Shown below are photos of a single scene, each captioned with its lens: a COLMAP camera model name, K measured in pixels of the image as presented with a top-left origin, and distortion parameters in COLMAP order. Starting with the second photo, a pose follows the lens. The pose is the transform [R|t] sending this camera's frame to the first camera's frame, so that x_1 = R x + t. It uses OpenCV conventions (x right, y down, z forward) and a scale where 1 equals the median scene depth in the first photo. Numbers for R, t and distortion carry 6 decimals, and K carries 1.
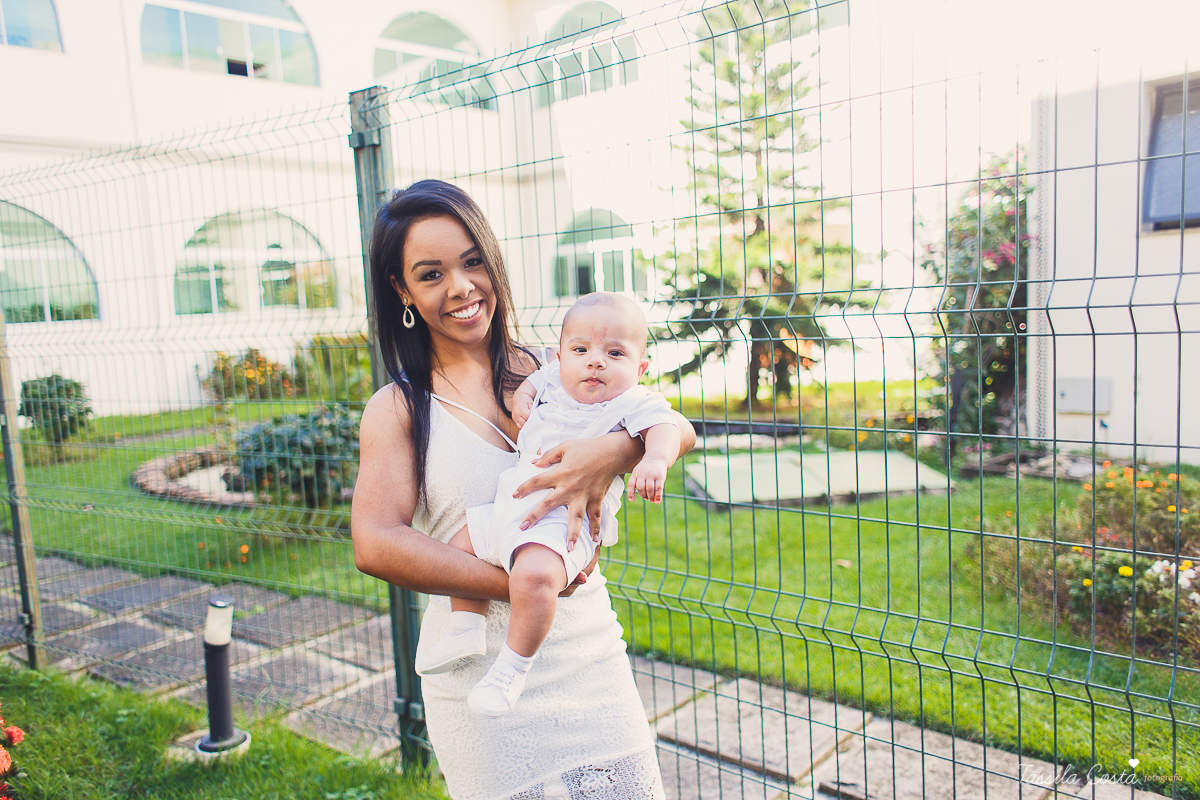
lens RADIAL K [[953.0, 0, 599.7], [0, 953.0, 398.8], [0, 0, 1]] dist [0.043005, -0.007800]
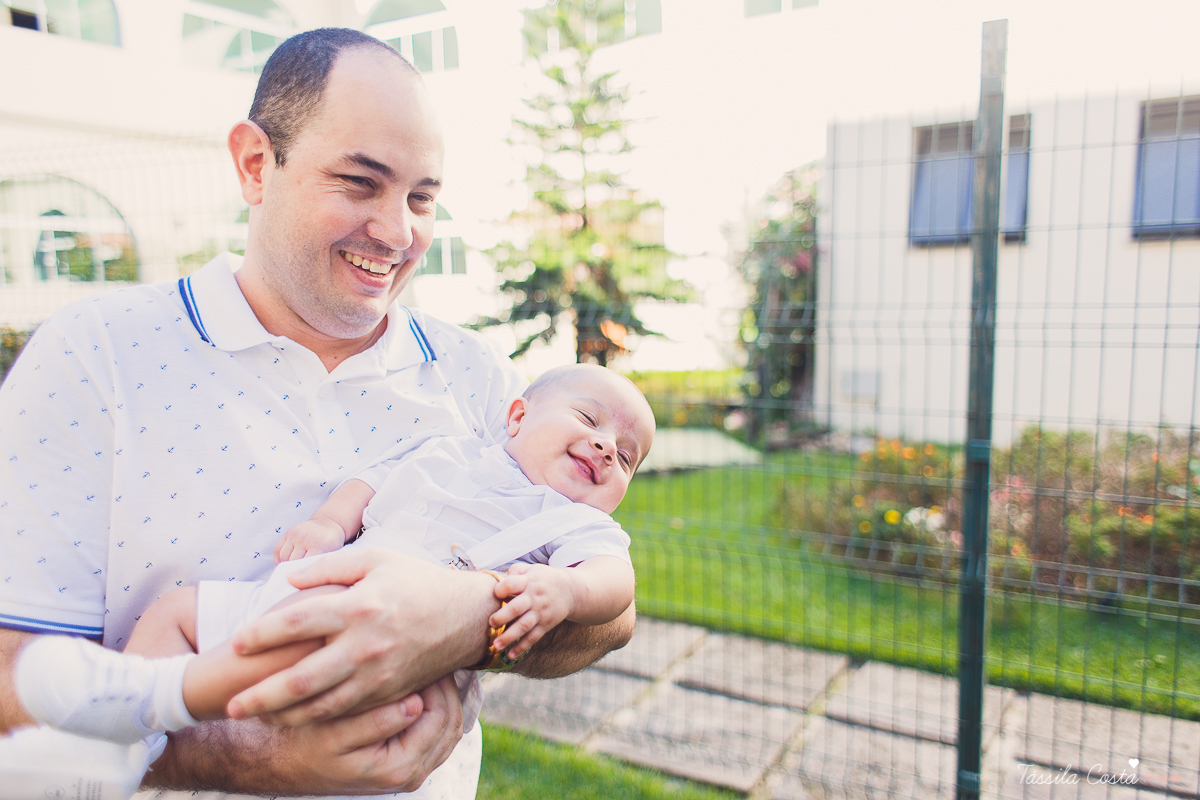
lens RADIAL K [[972.4, 0, 602.5], [0, 972.4, 388.5], [0, 0, 1]] dist [0.041196, -0.001268]
pose [[0.977368, 0.013386, 0.211121, -0.069068], [-0.014332, 0.999893, 0.002950, 0.003431], [-0.211059, -0.005909, 0.977455, -0.118655]]
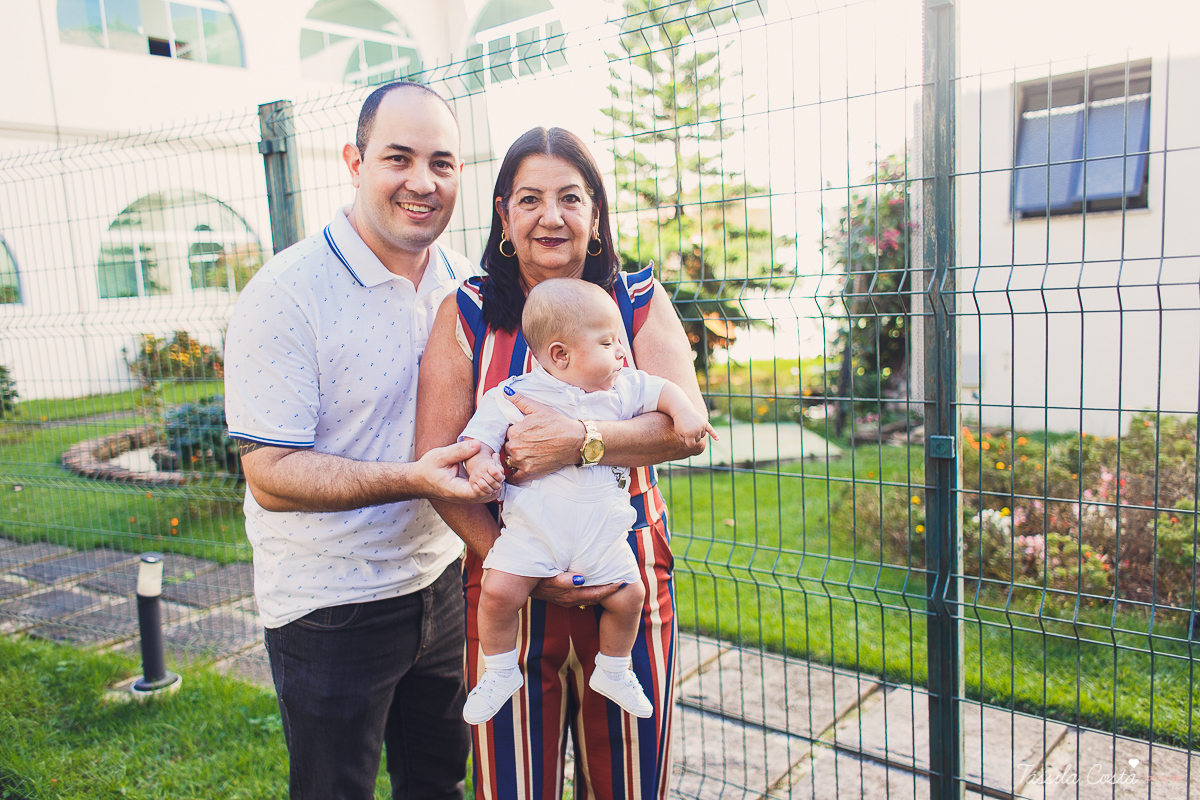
lens RADIAL K [[957.4, 0, 601.4], [0, 957.4, 402.4], [0, 0, 1]] dist [0.043302, -0.010205]
pose [[0.998110, -0.011207, 0.060421, 0.031474], [0.009786, 0.999669, 0.023776, 0.003745], [-0.060667, -0.023140, 0.997890, -0.075876]]
